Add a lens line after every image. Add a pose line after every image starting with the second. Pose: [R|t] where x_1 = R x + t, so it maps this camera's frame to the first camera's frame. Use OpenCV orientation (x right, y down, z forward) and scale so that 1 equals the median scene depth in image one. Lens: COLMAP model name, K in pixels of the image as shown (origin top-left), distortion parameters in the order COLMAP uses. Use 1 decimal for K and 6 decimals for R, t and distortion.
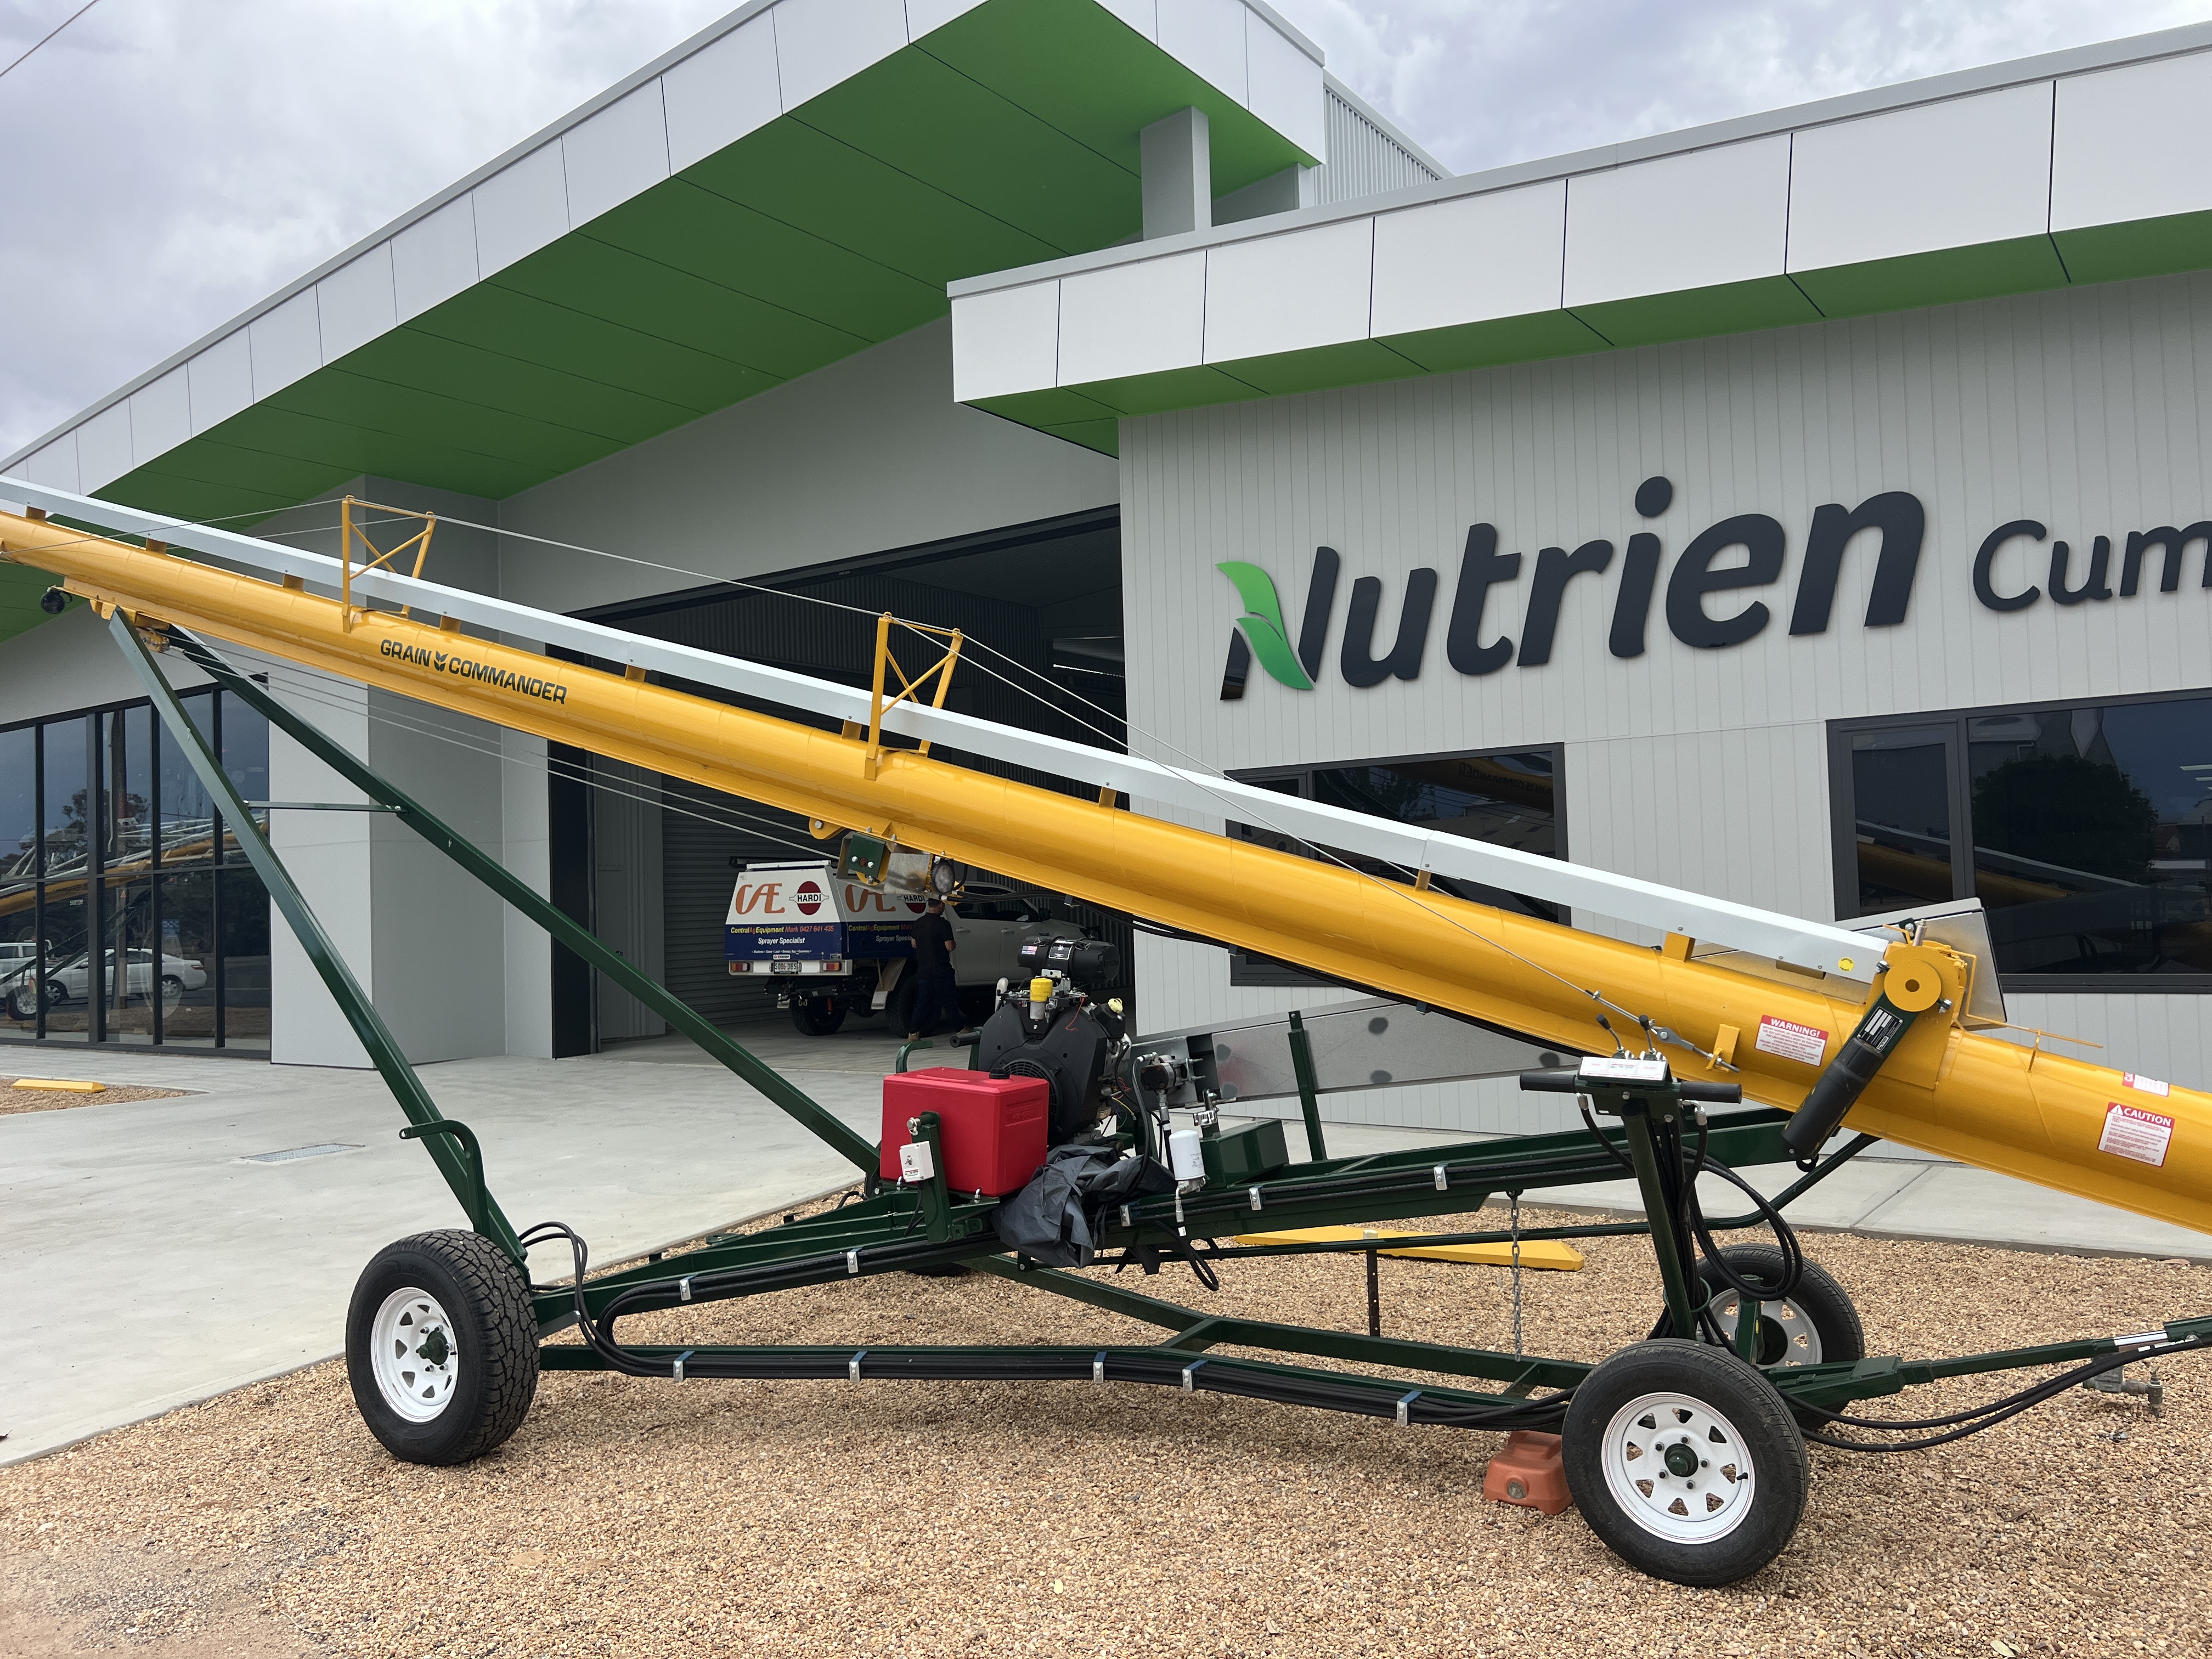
lens RADIAL K [[1696.4, 0, 1109.5], [0, 1696.4, 803.1], [0, 0, 1]] dist [0.100464, -0.137999]
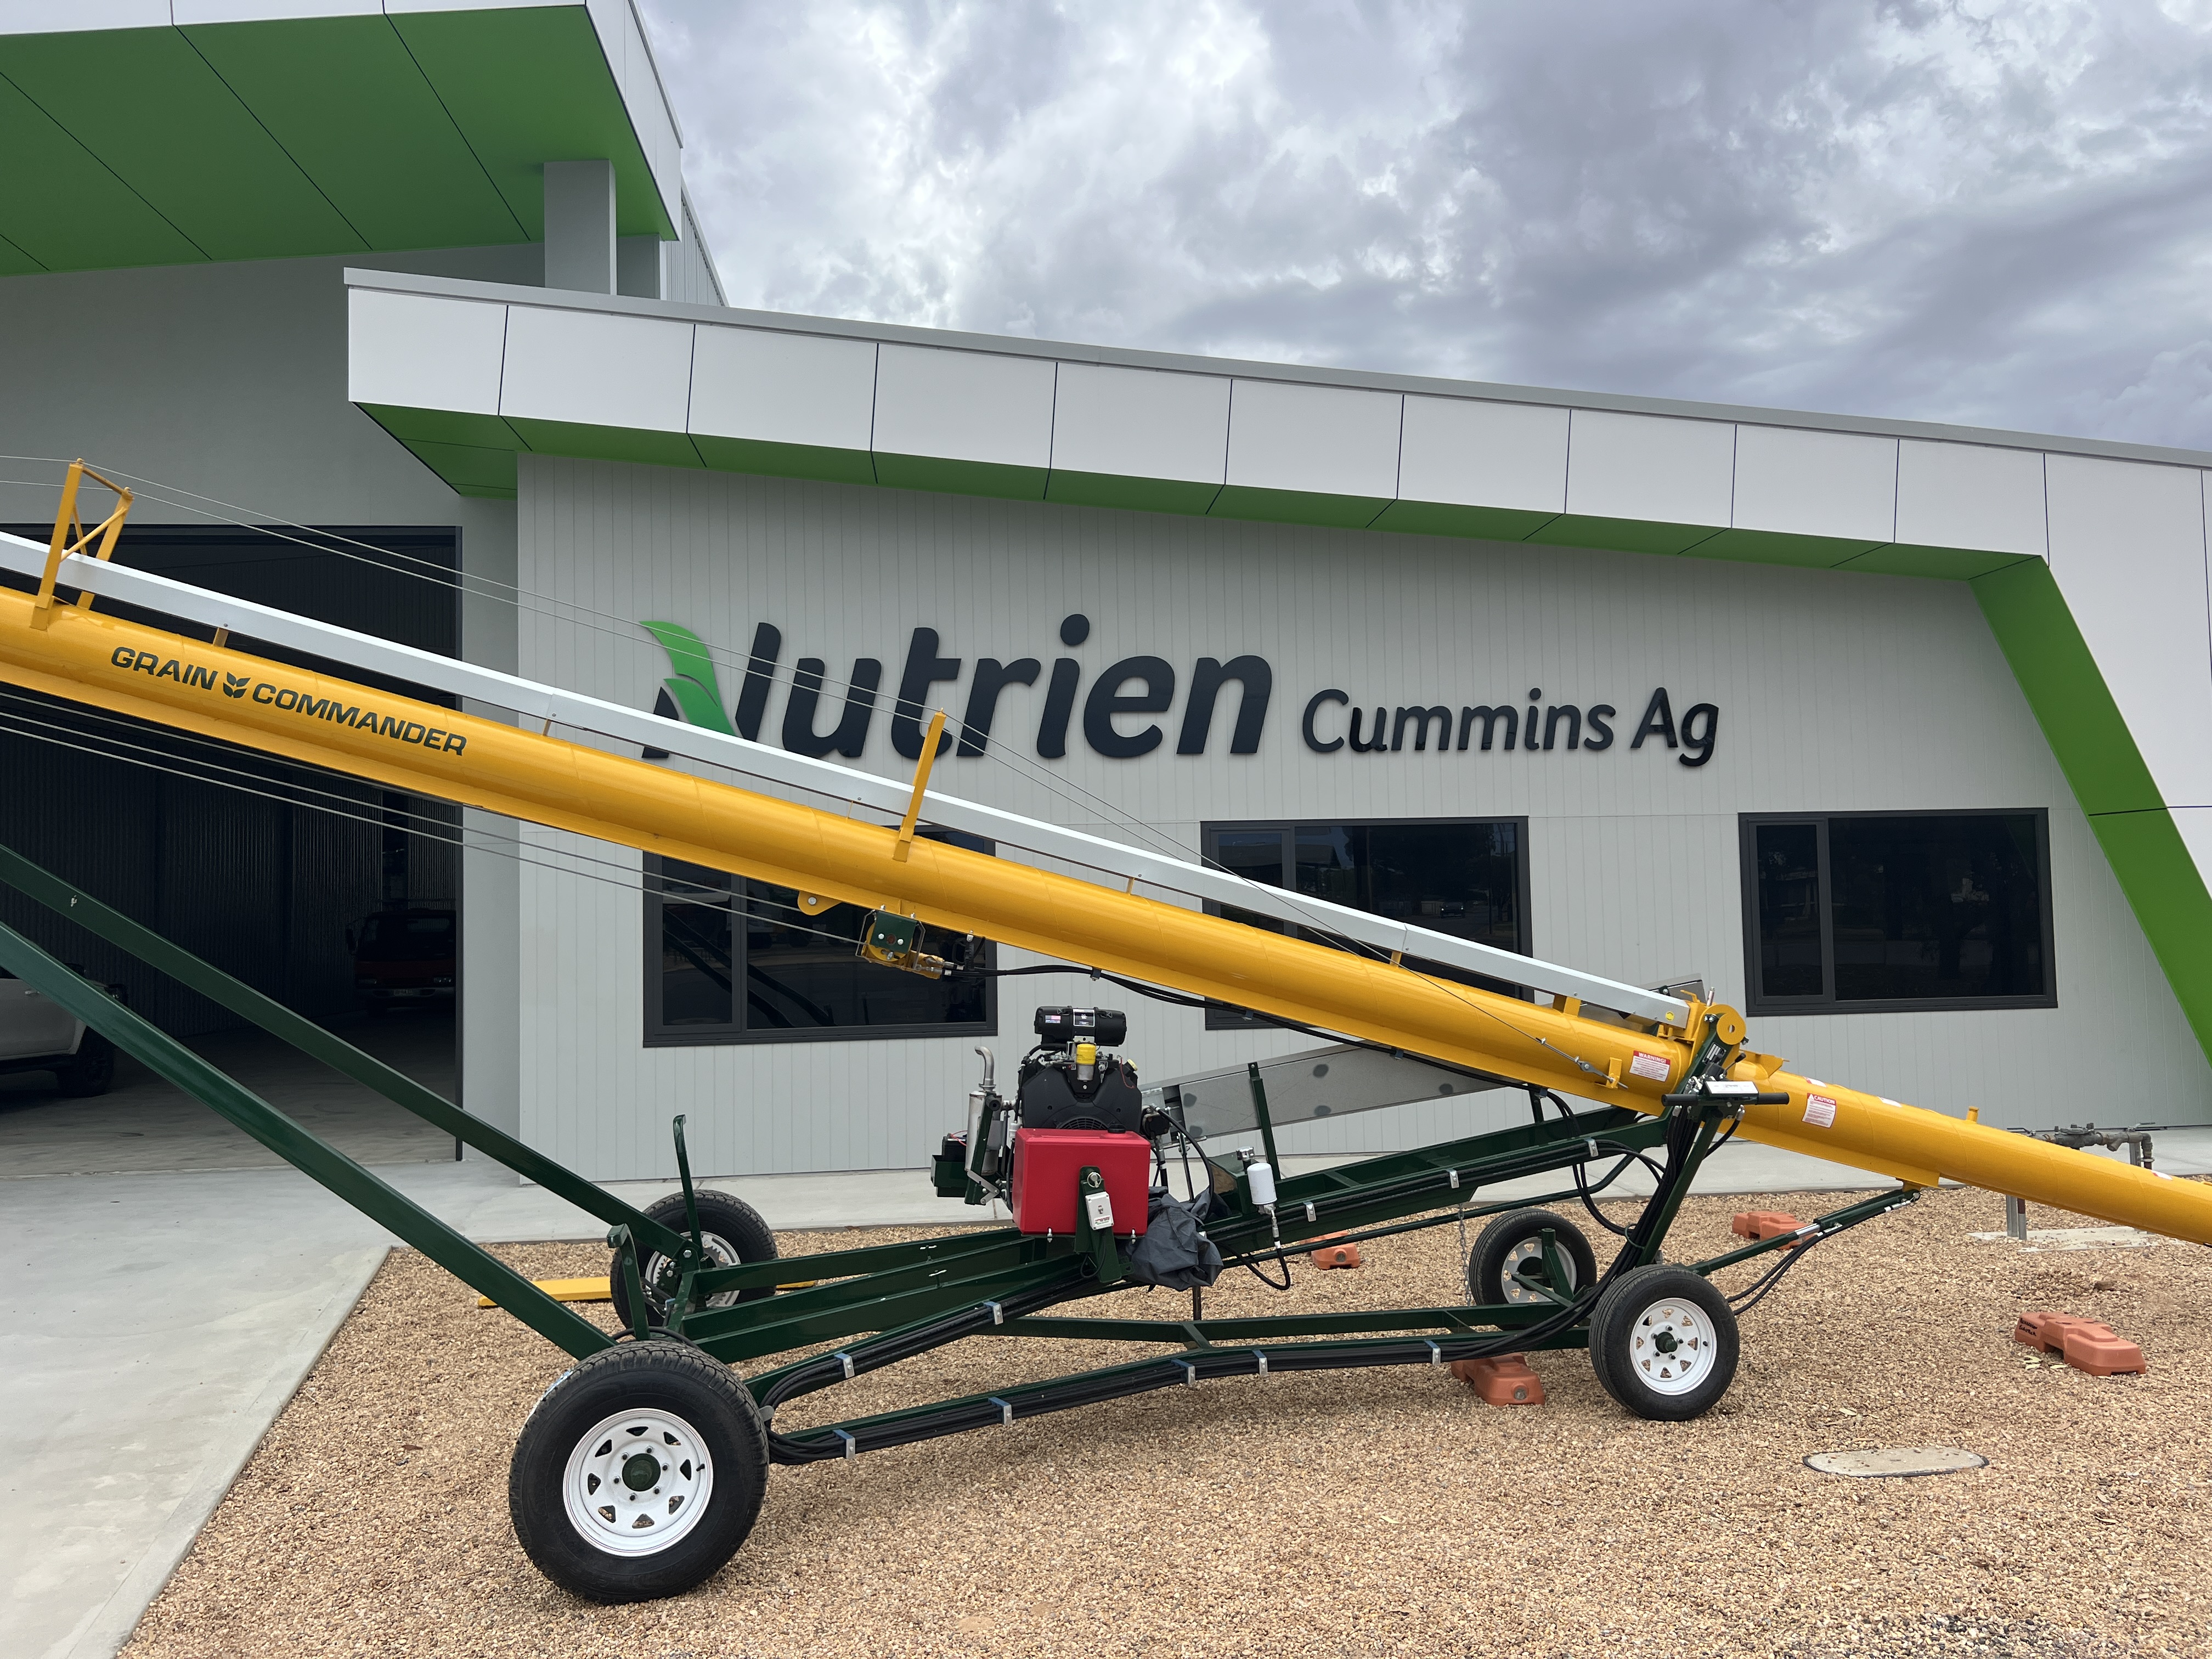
lens RADIAL K [[1662.3, 0, 1106.0], [0, 1662.3, 829.5], [0, 0, 1]] dist [0.155276, -0.345944]
pose [[0.743336, 0.045024, 0.667401, -0.514946], [-0.041070, 0.998922, -0.021646, -0.011498], [-0.667656, -0.011320, 0.744384, 0.103148]]
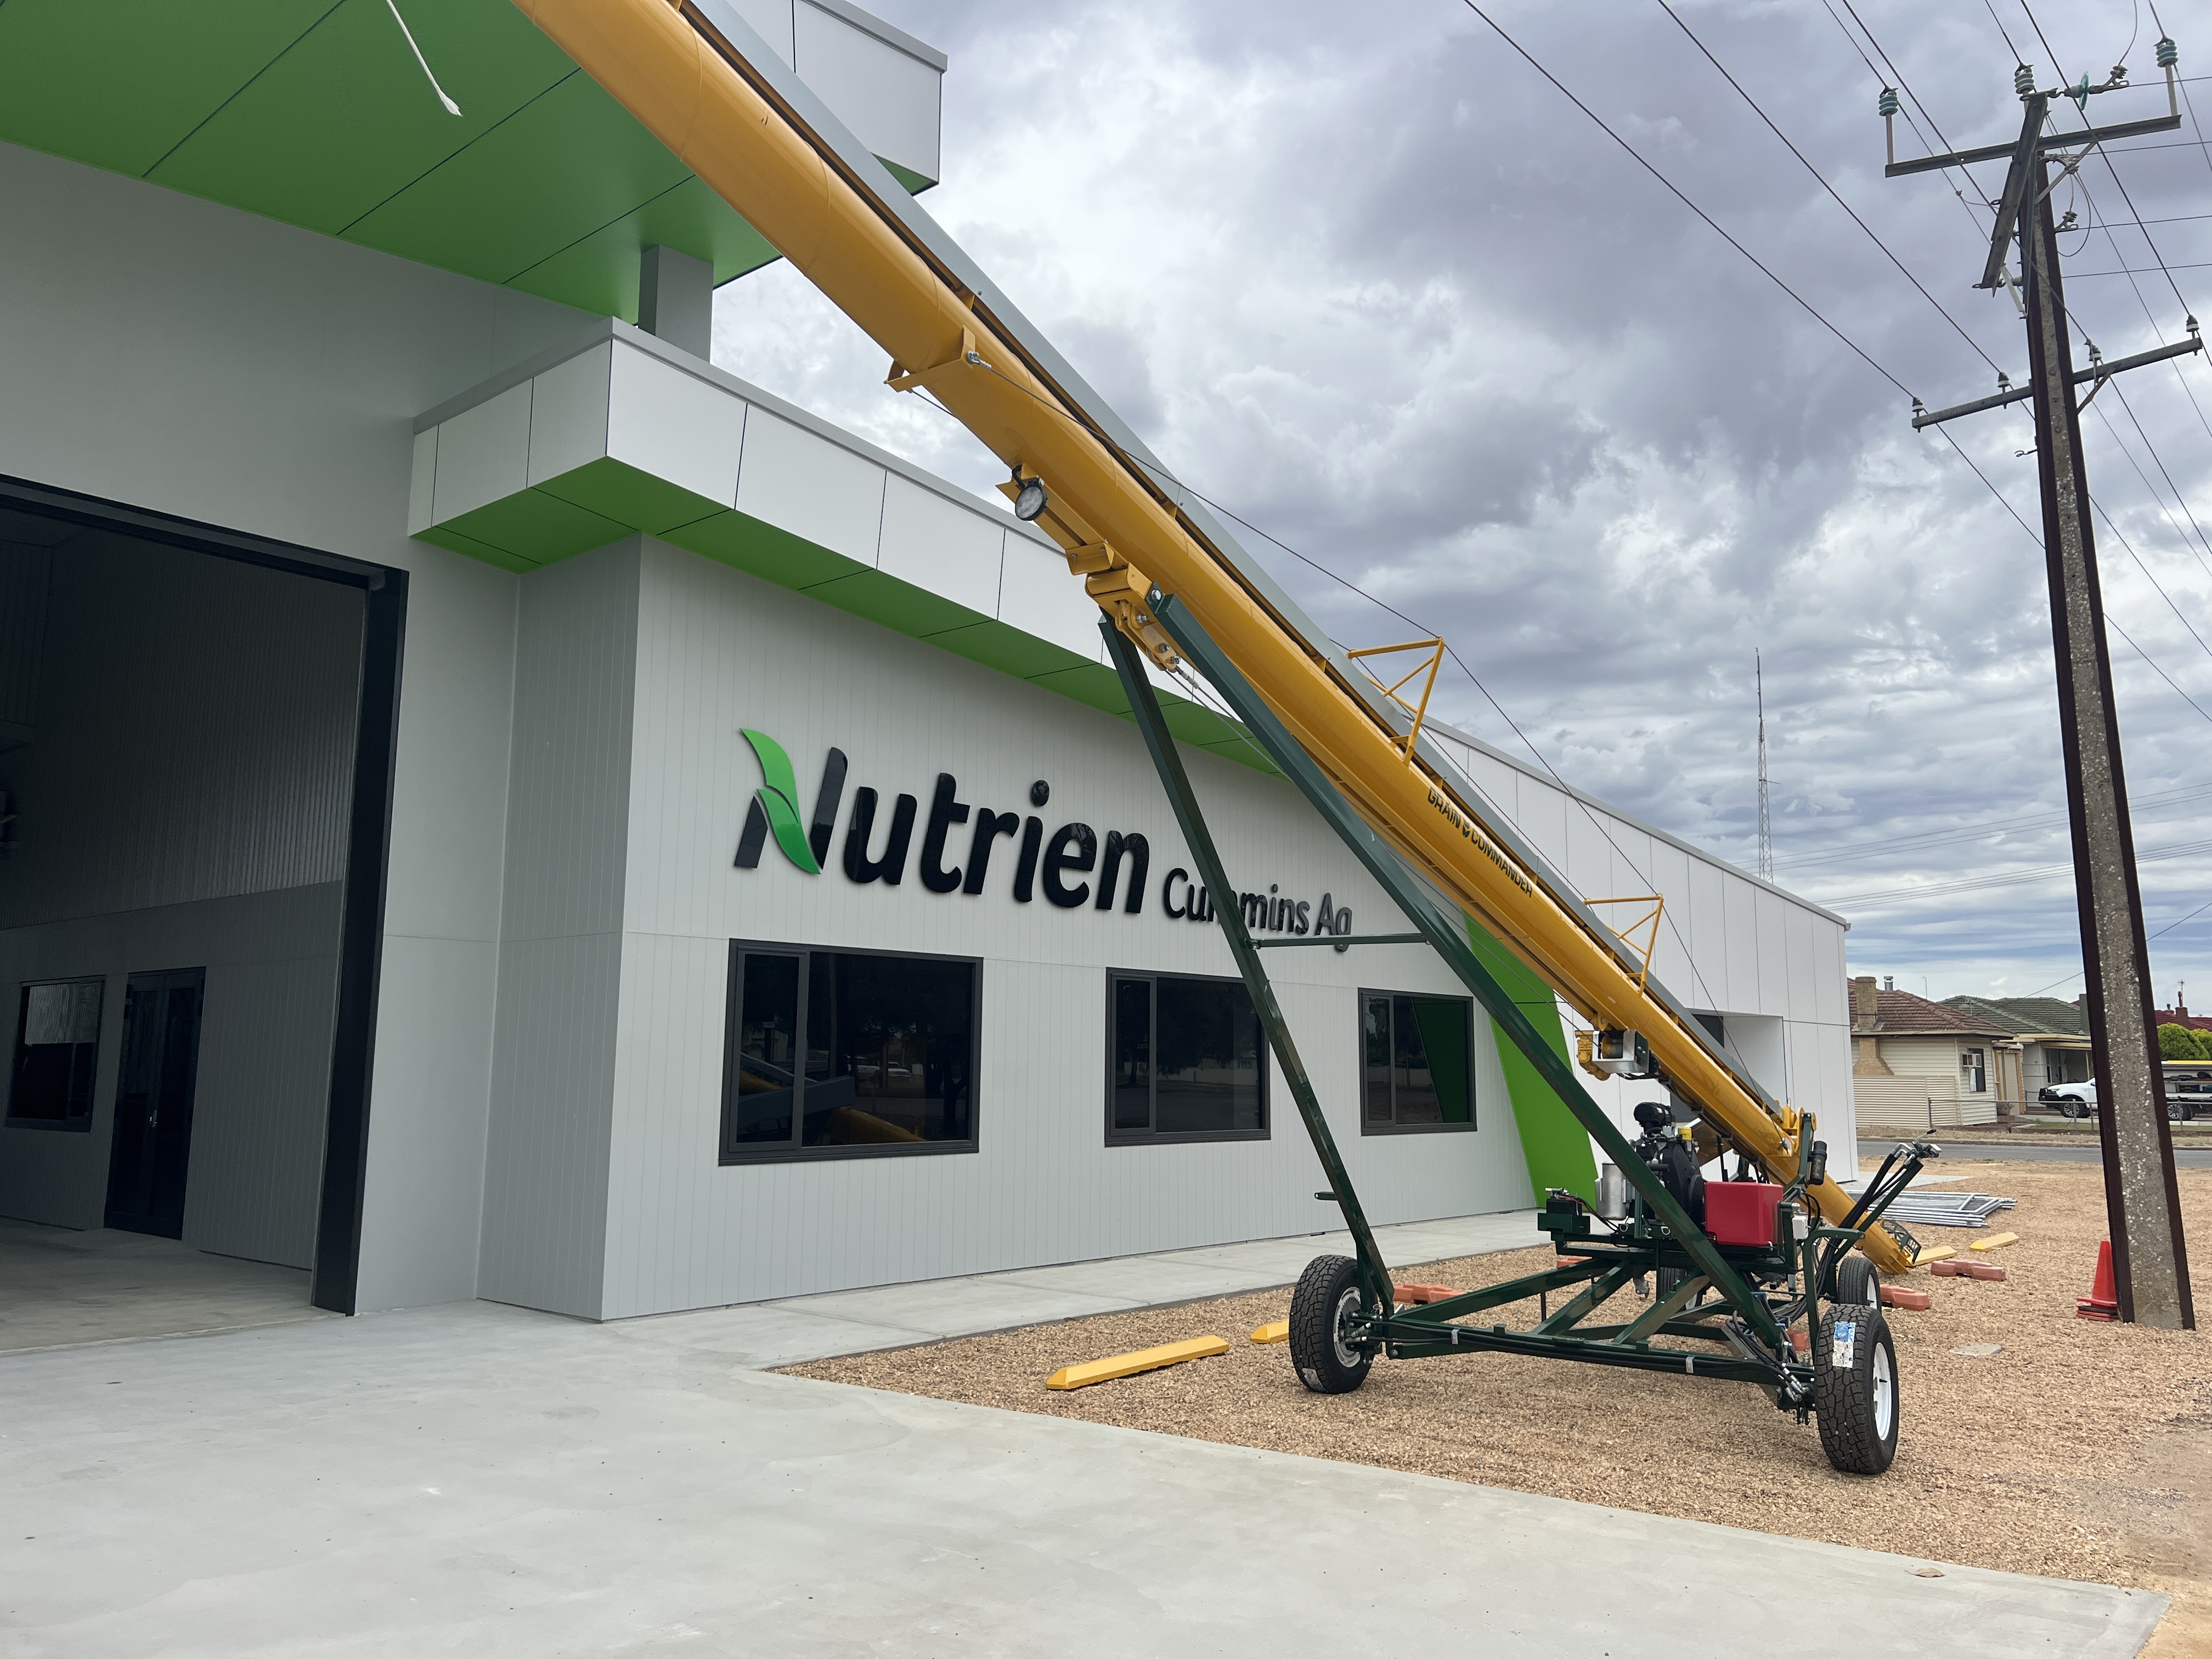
lens RADIAL K [[1662.3, 0, 1106.0], [0, 1662.3, 829.5], [0, 0, 1]] dist [0.155276, -0.345944]
pose [[0.061408, 0.168146, 0.983848, -1.156047], [-0.072350, 0.983865, -0.163633, 0.081499], [-0.995487, -0.061133, 0.072583, 0.946604]]
